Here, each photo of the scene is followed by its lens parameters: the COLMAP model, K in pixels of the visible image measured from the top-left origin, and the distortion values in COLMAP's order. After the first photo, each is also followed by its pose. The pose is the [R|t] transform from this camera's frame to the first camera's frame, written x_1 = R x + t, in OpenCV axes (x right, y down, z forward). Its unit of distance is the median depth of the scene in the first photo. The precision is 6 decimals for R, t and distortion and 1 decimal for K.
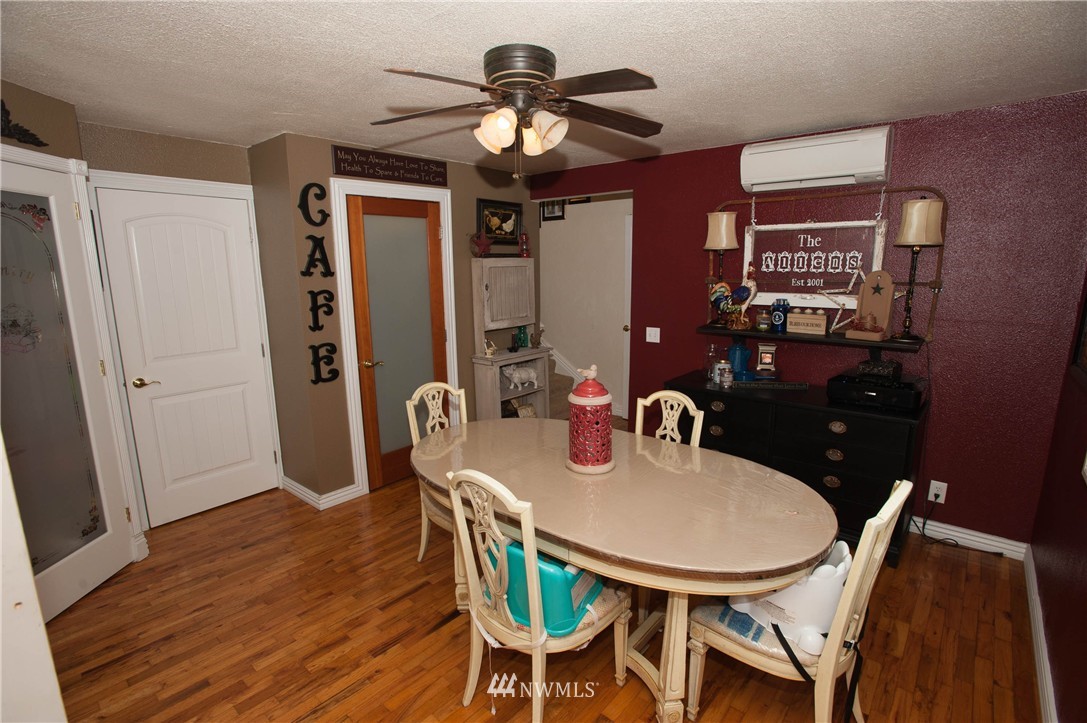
lens RADIAL K [[518.6, 0, 543.1], [0, 518.6, 365.4], [0, 0, 1]] dist [-0.036408, 0.001958]
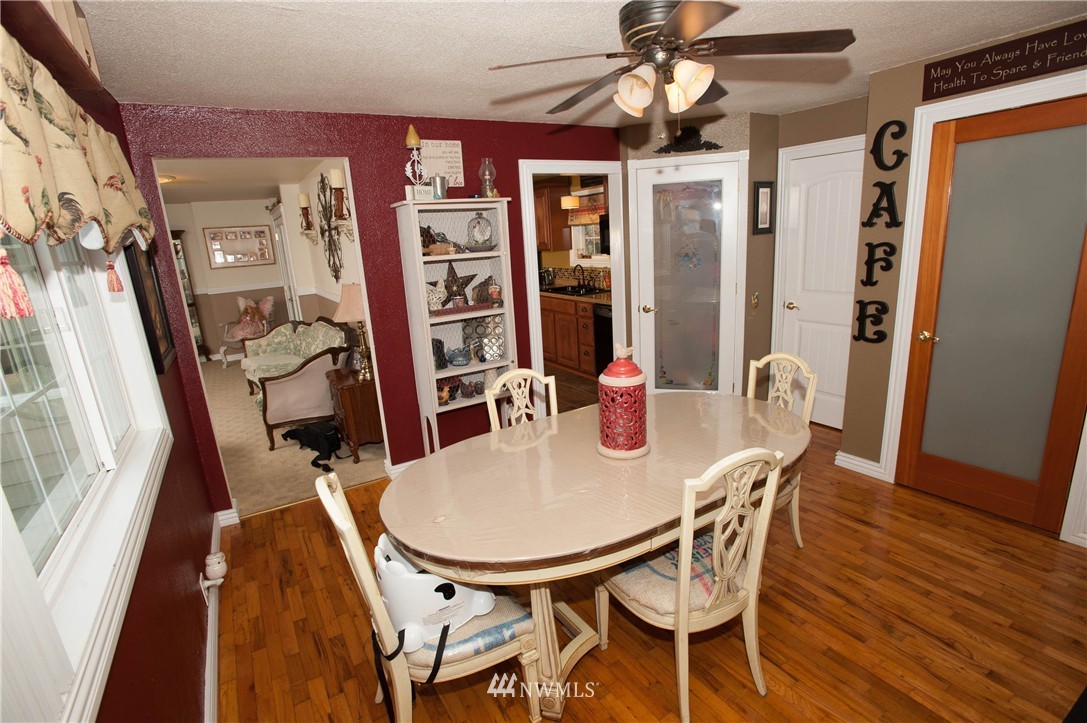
lens RADIAL K [[518.6, 0, 539.7], [0, 518.6, 373.1], [0, 0, 1]] dist [-0.036408, 0.001958]
pose [[-0.325034, 0.261681, -0.908777, 0.649834], [-0.110791, 0.943801, 0.311392, -0.141398], [0.939190, 0.201897, -0.277775, 0.728119]]
